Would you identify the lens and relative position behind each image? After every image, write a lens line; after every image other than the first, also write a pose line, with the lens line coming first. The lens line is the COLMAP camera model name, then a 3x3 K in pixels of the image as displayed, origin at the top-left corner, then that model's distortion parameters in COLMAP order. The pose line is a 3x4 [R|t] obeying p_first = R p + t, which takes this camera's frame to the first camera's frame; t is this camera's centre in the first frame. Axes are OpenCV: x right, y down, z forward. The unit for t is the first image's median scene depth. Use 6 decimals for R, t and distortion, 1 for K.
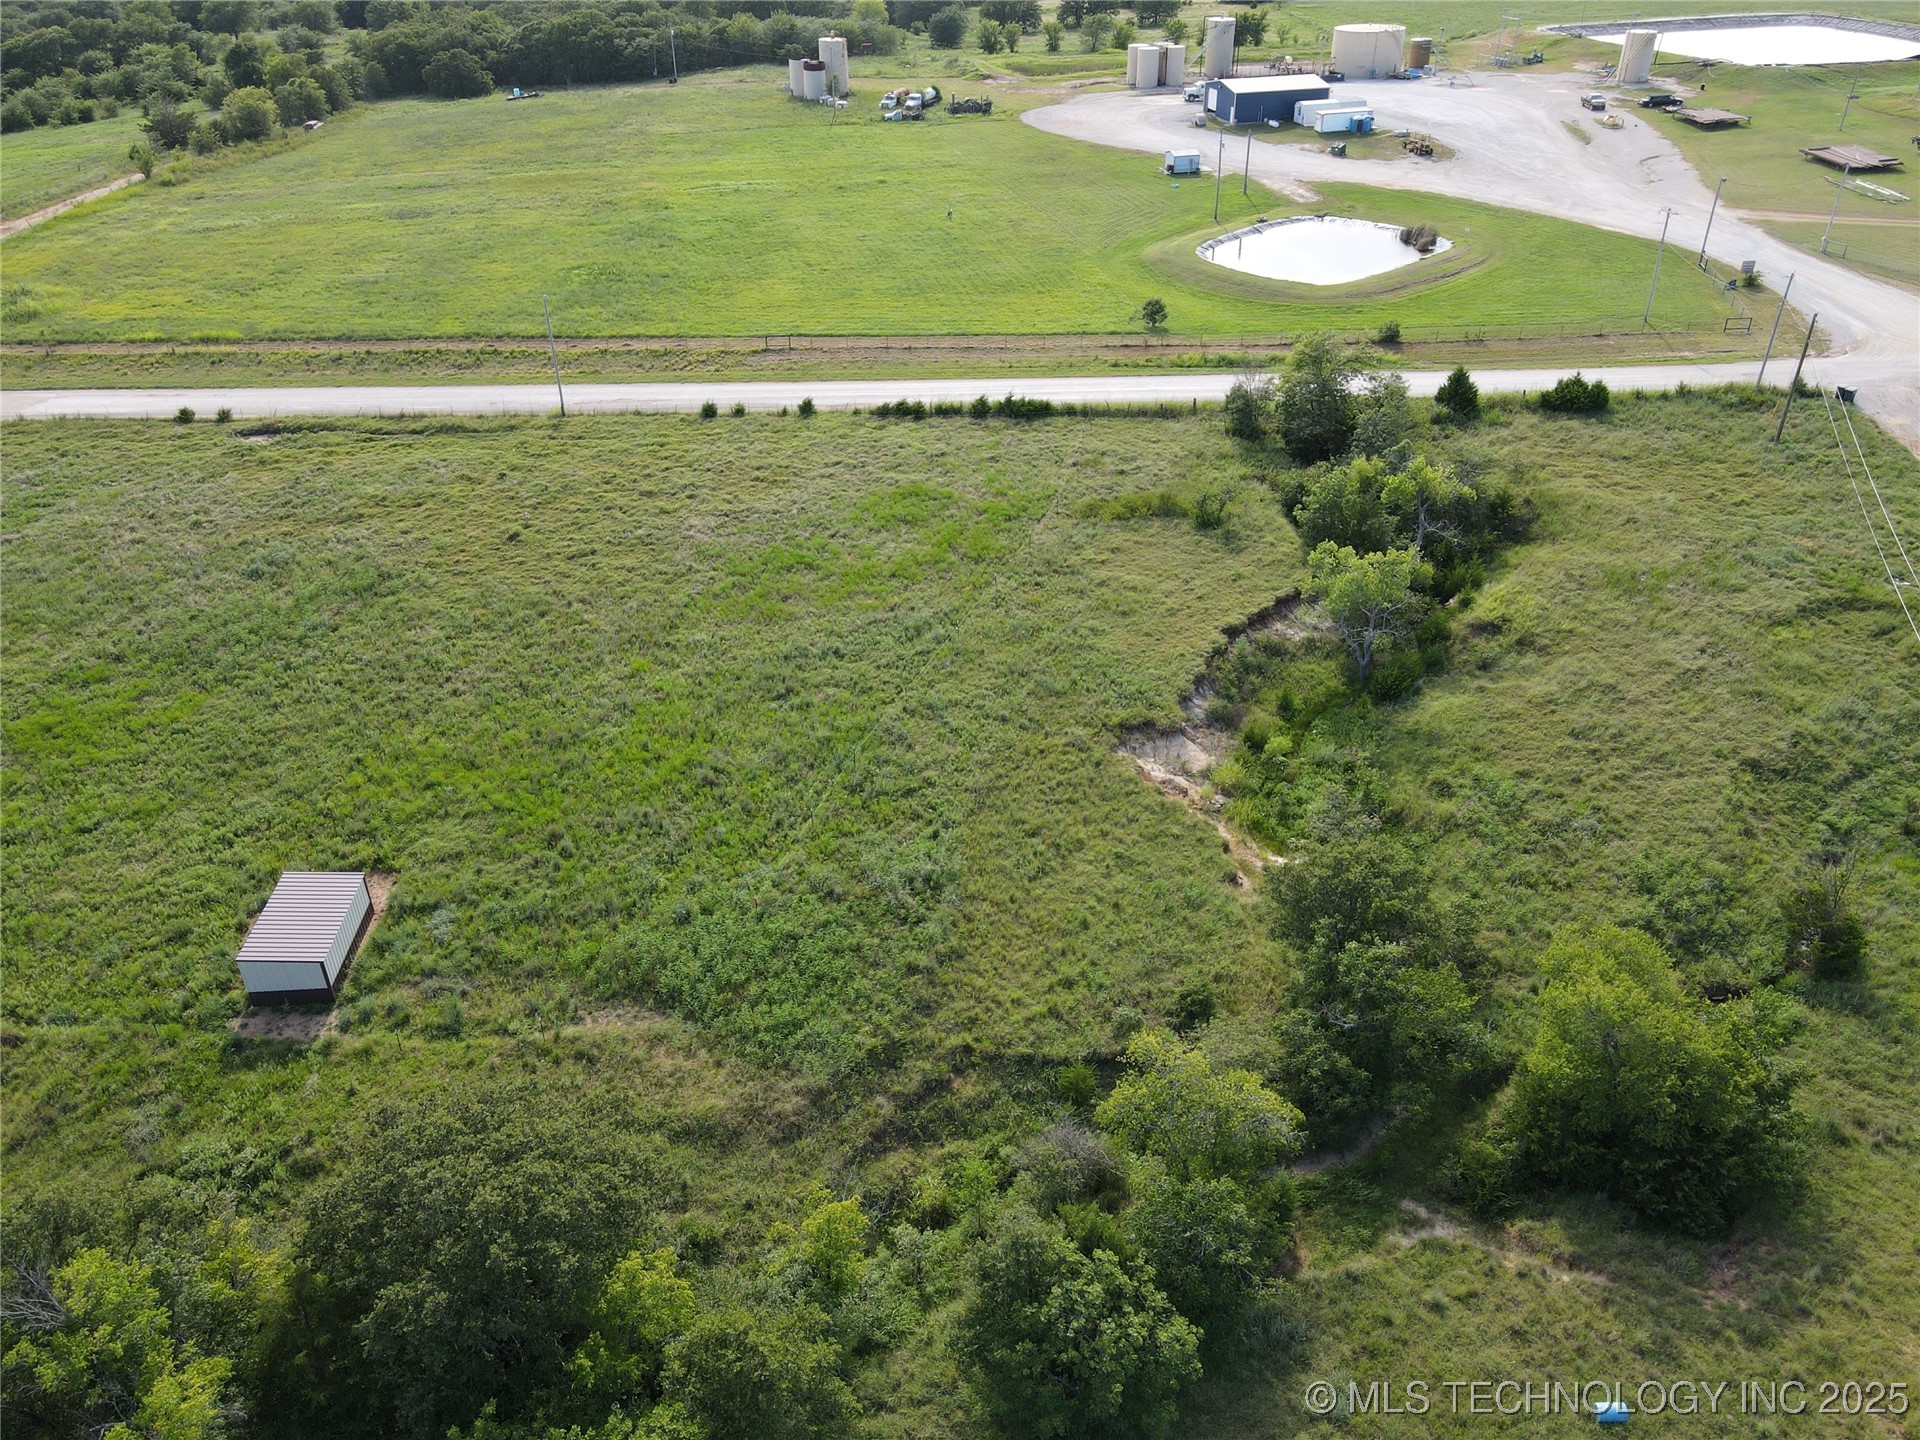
lens RADIAL K [[1404.5, 0, 956.7], [0, 1404.5, 724.8], [0, 0, 1]] dist [-0.005581, 0.023264]
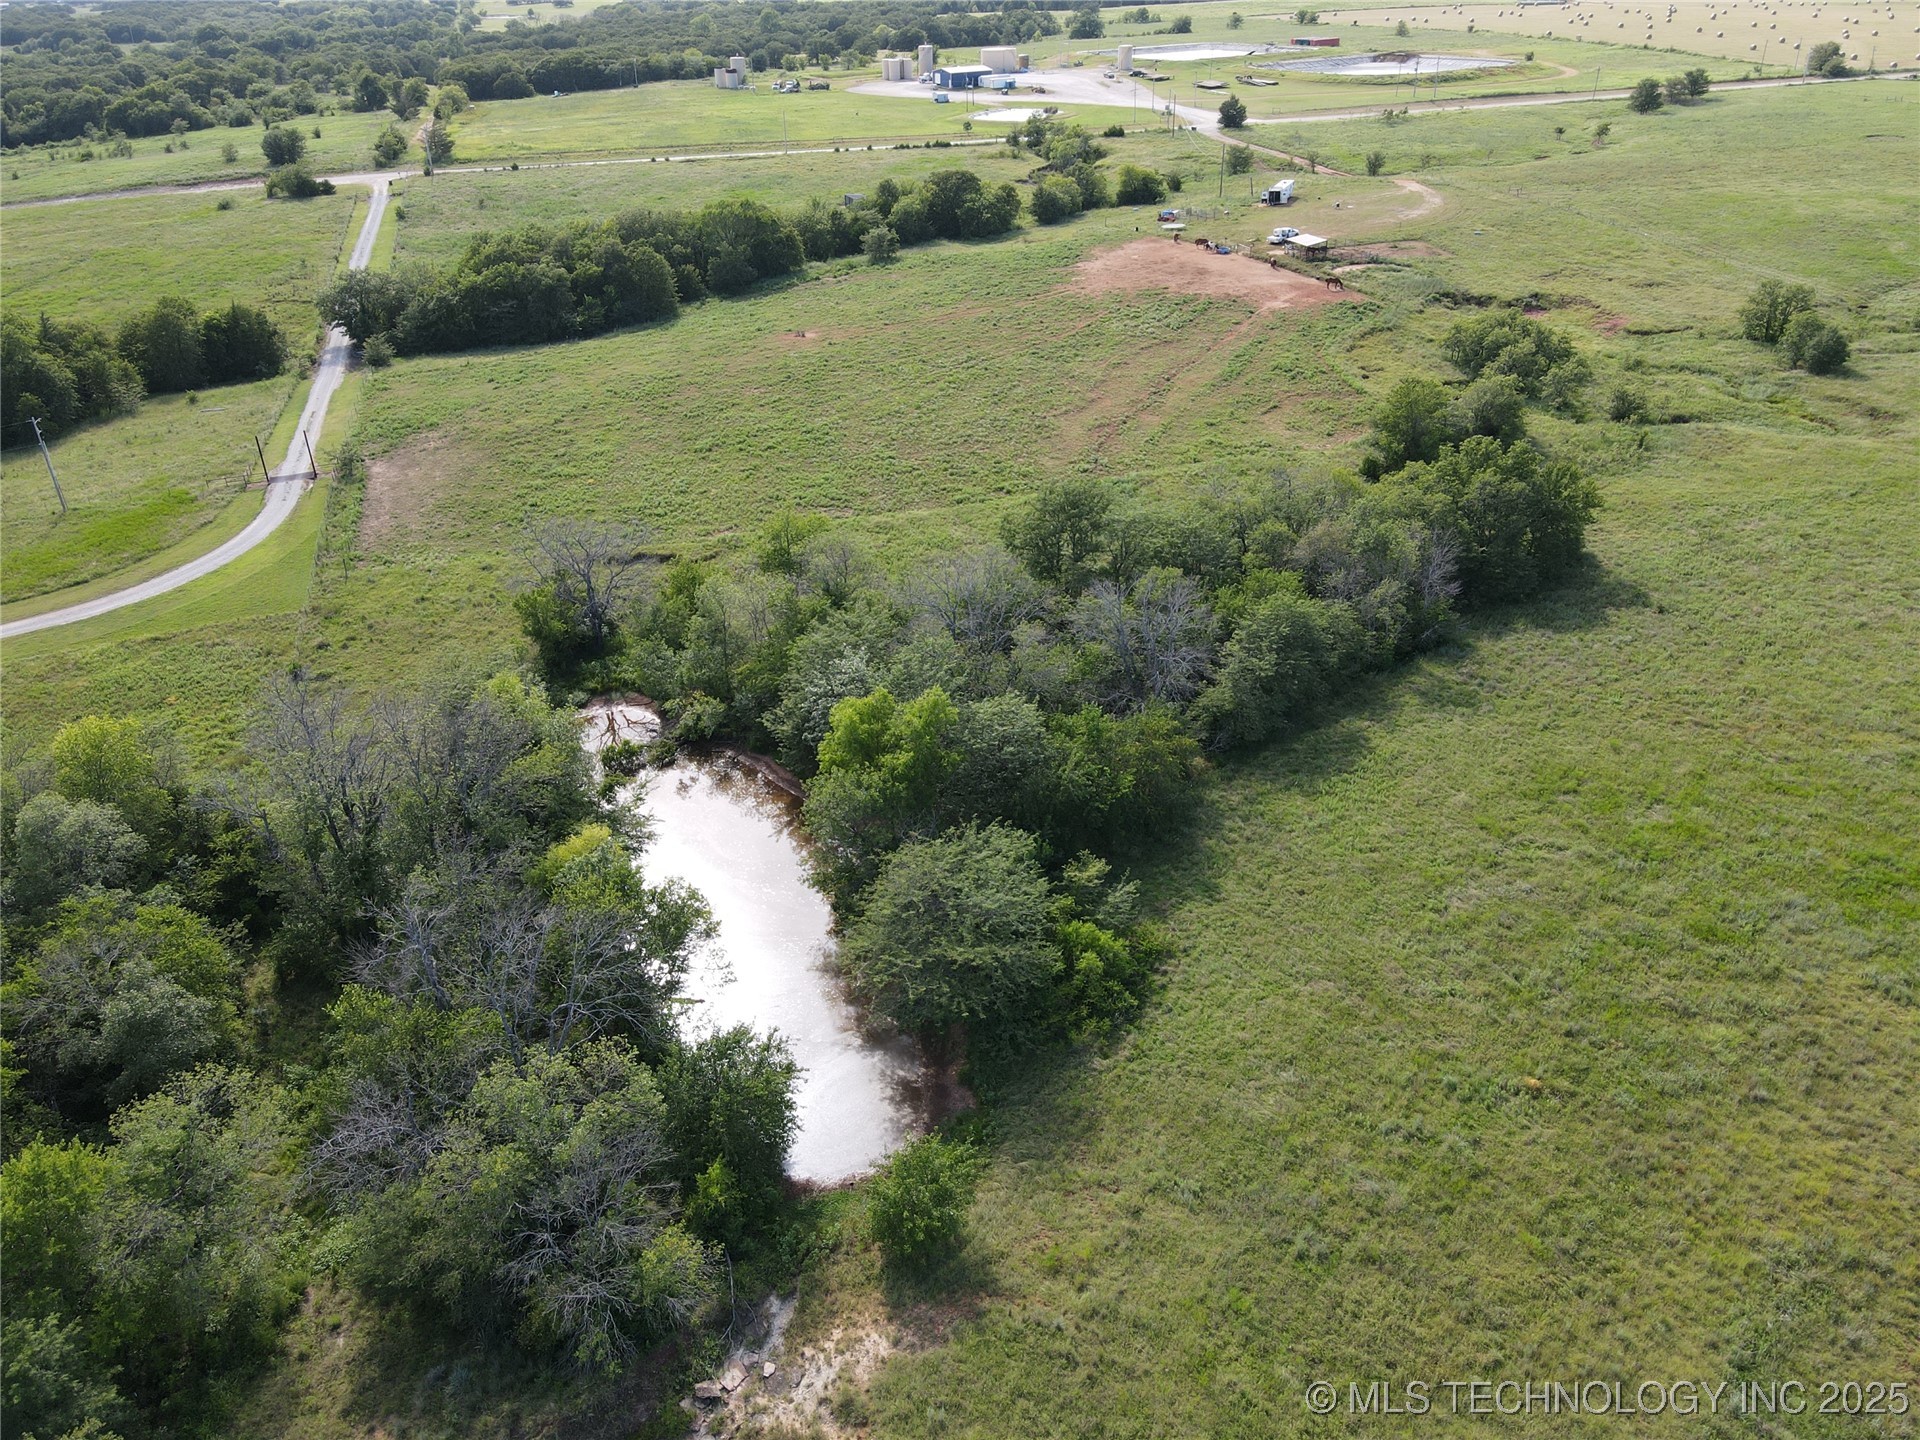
lens RADIAL K [[1404.5, 0, 955.1], [0, 1404.5, 719.8], [0, 0, 1]] dist [-0.005581, 0.023264]
pose [[0.959669, -0.137563, 0.245178, -0.433075], [0.152475, 0.987379, -0.042820, 0.584120], [-0.236193, 0.078476, 0.968532, -0.942528]]
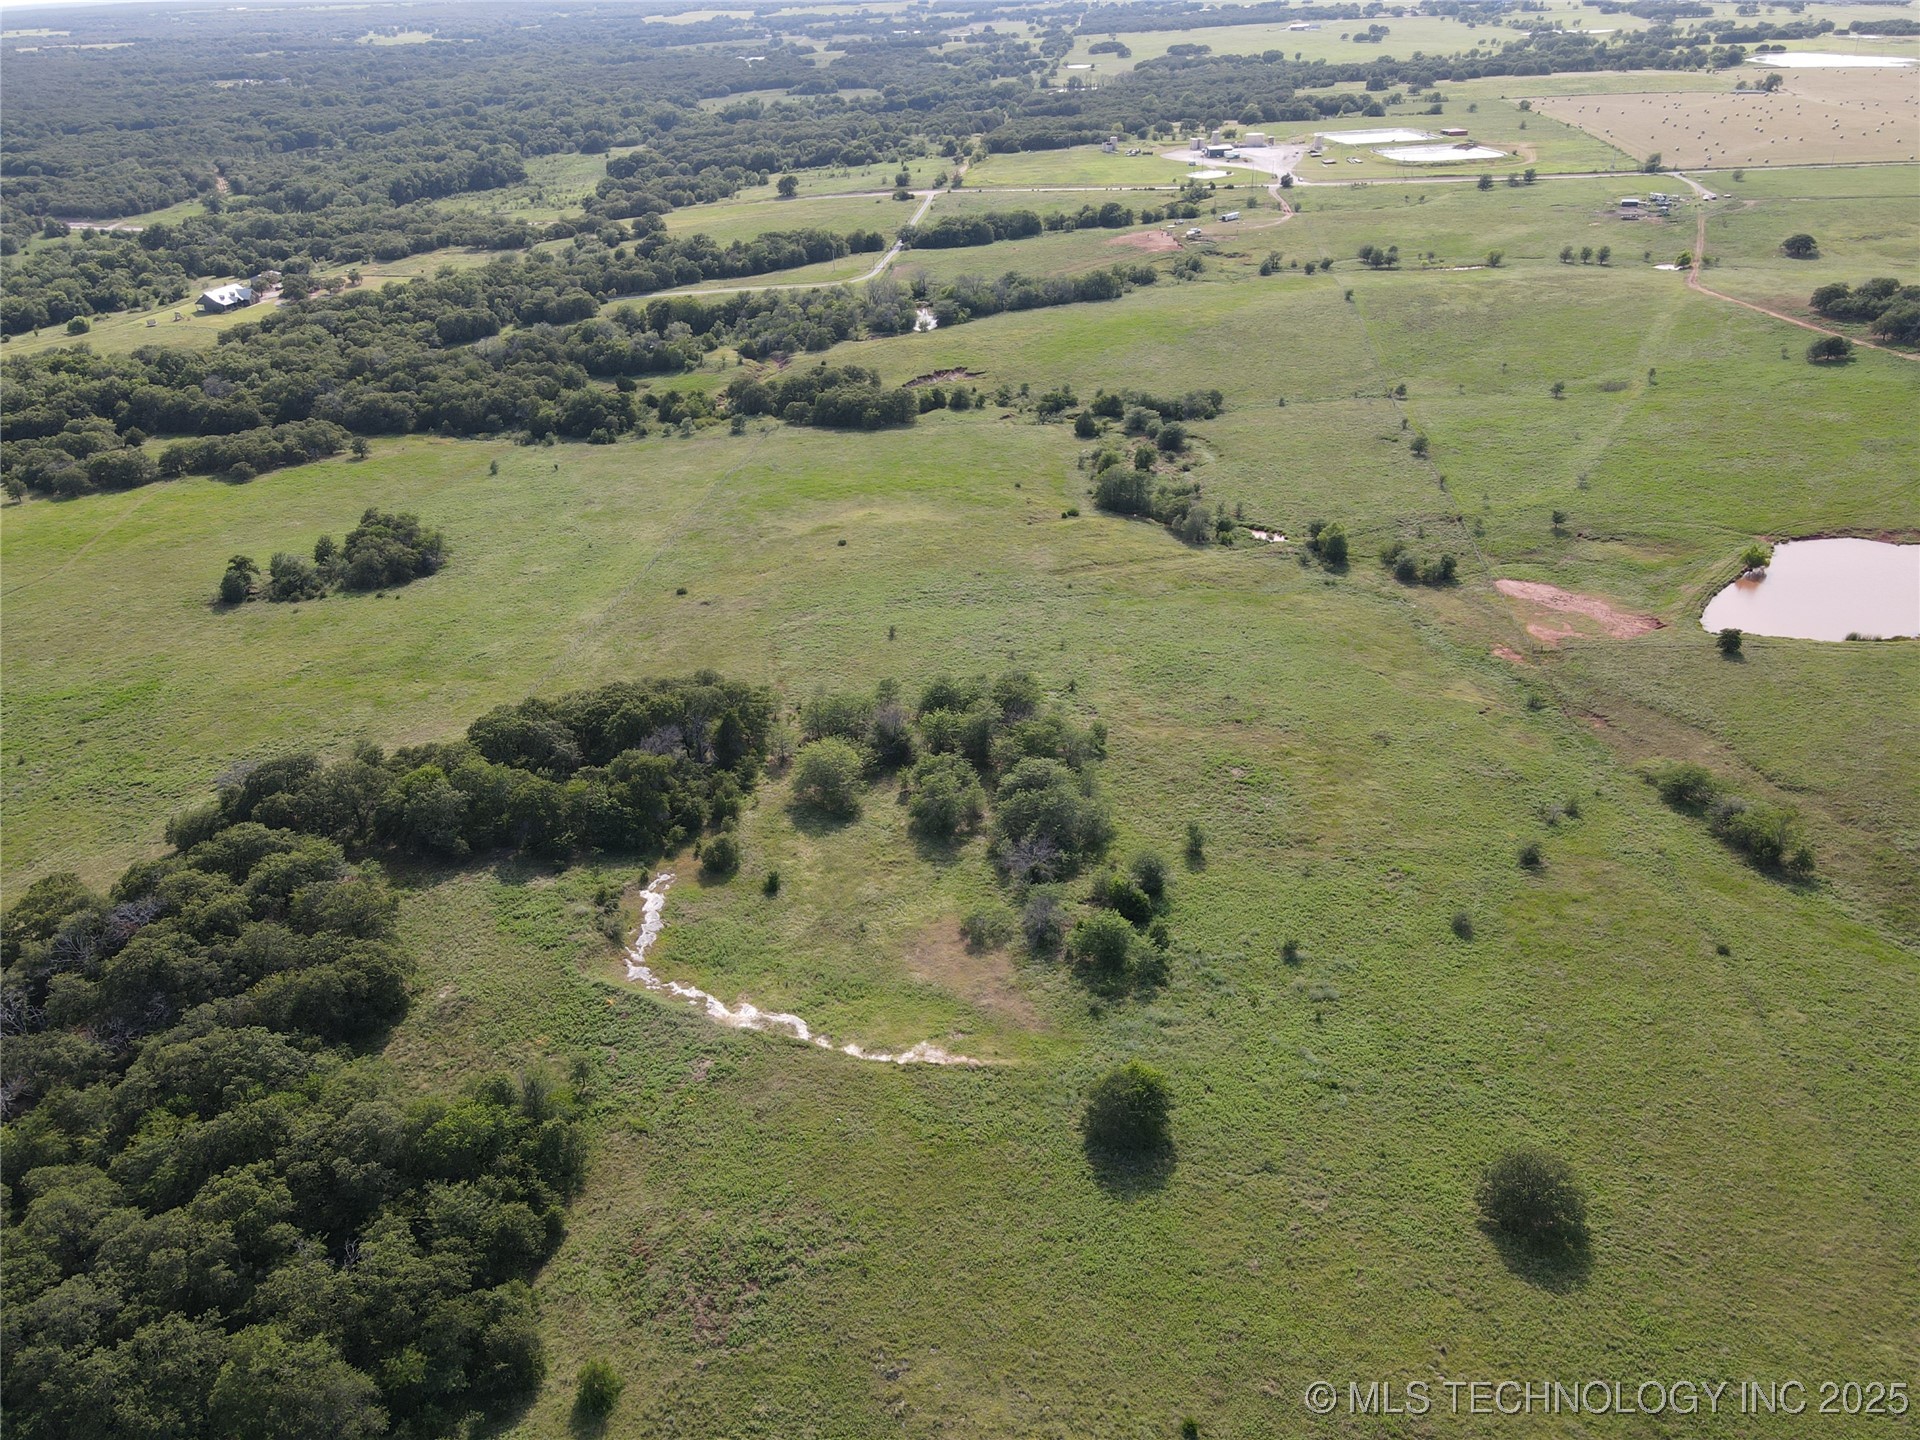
lens RADIAL K [[1404.5, 0, 959.1], [0, 1404.5, 722.4], [0, 0, 1]] dist [-0.005581, 0.023264]
pose [[0.992264, 0.044781, -0.115787, 0.012685], [-0.051231, 0.997262, -0.053338, 1.530012], [0.113082, 0.058857, 0.991841, -3.167323]]
